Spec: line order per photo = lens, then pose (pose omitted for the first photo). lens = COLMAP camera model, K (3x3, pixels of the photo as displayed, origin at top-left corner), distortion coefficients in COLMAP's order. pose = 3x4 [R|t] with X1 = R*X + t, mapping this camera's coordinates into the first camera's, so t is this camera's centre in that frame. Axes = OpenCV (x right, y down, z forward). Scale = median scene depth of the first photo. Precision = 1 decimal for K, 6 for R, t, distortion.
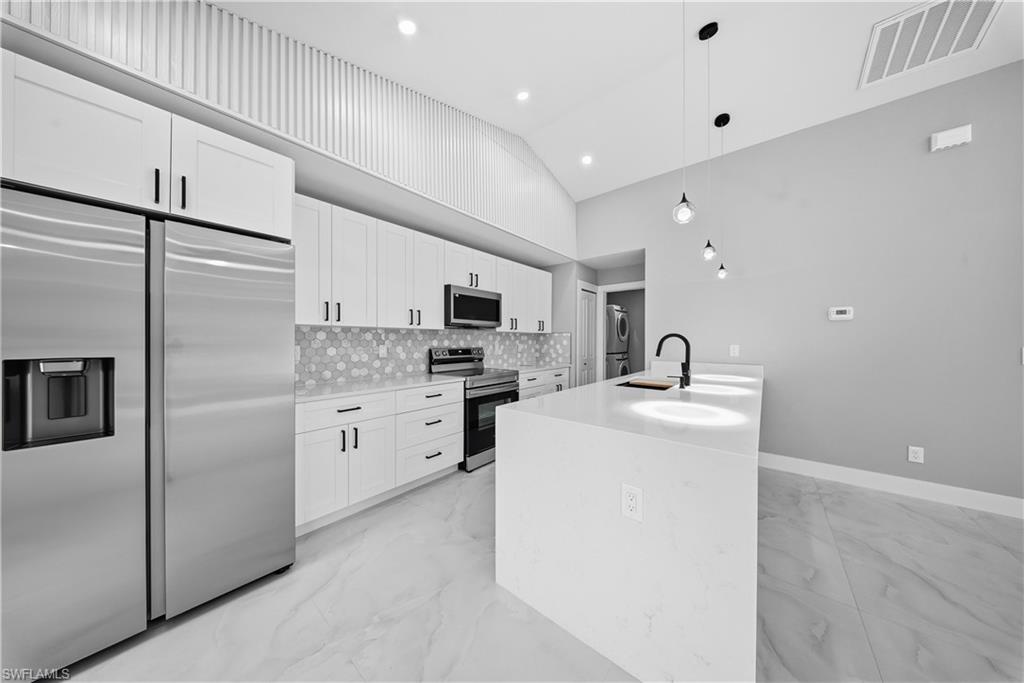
lens RADIAL K [[306.4, 0, 519.1], [0, 306.4, 339.7], [0, 0, 1]] dist [0.000056, -0.000354]
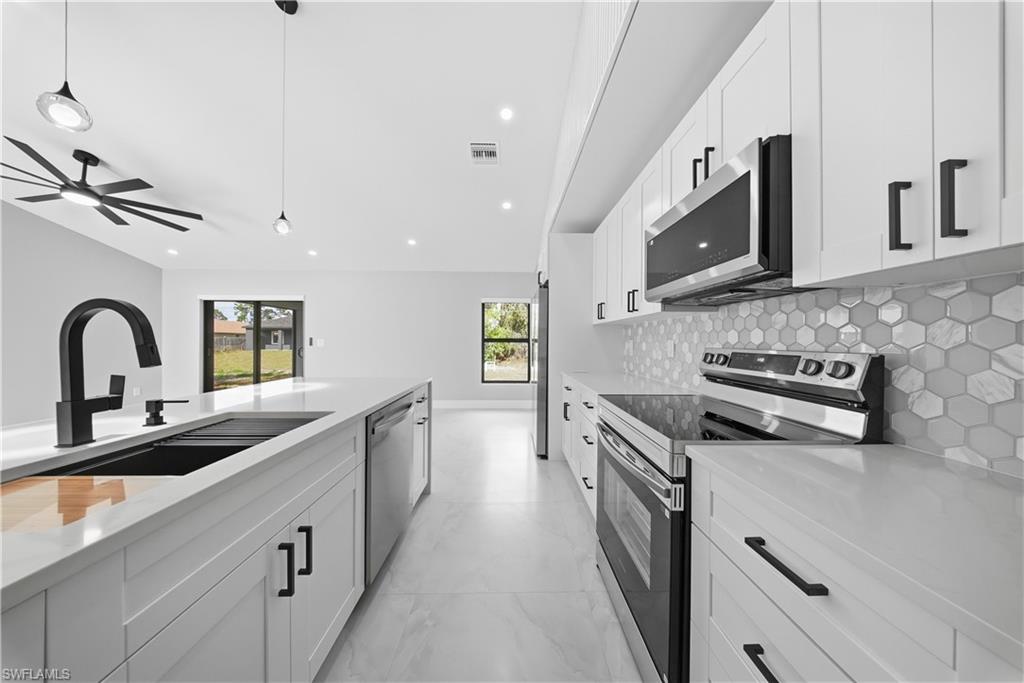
lens RADIAL K [[306.4, 0, 513.7], [0, 306.4, 342.1], [0, 0, 1]] dist [0.000056, -0.000354]
pose [[-0.761801, -0.001931, -0.647809, 0.308030], [-0.002876, 0.999996, 0.000401, 0.021176], [0.647805, 0.002169, -0.761803, 1.240766]]
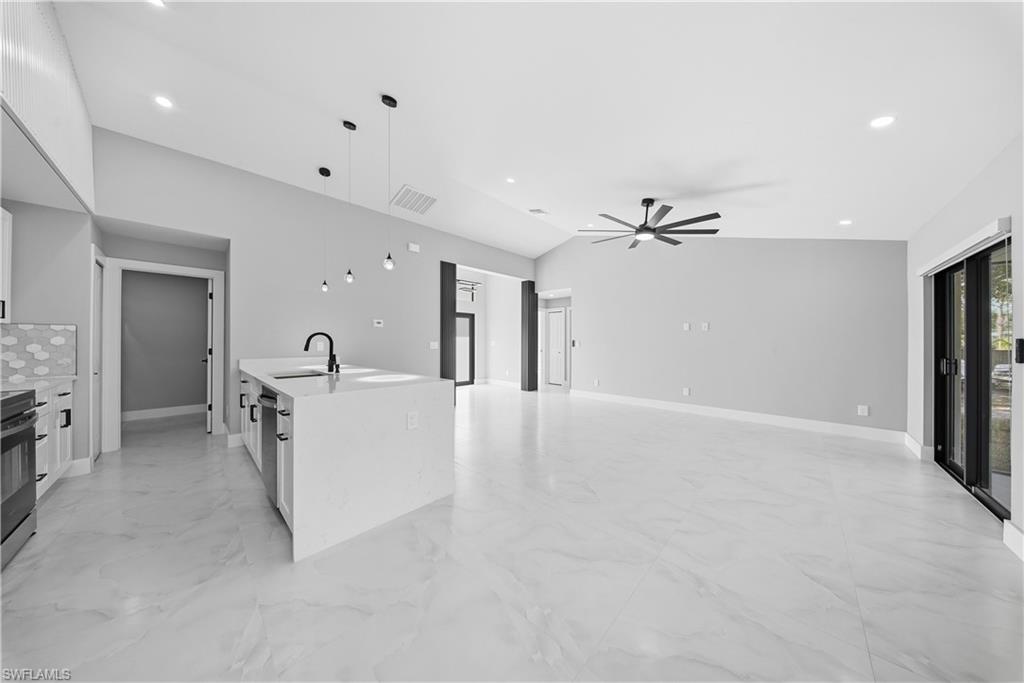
lens RADIAL K [[306.4, 0, 512.9], [0, 306.4, 340.4], [0, 0, 1]] dist [0.000056, -0.000354]
pose [[0.071442, 0.000630, 0.997445, -0.567117], [-0.003597, 0.999993, -0.000374, 0.008712], [-0.997438, -0.003561, 0.071444, 0.087471]]
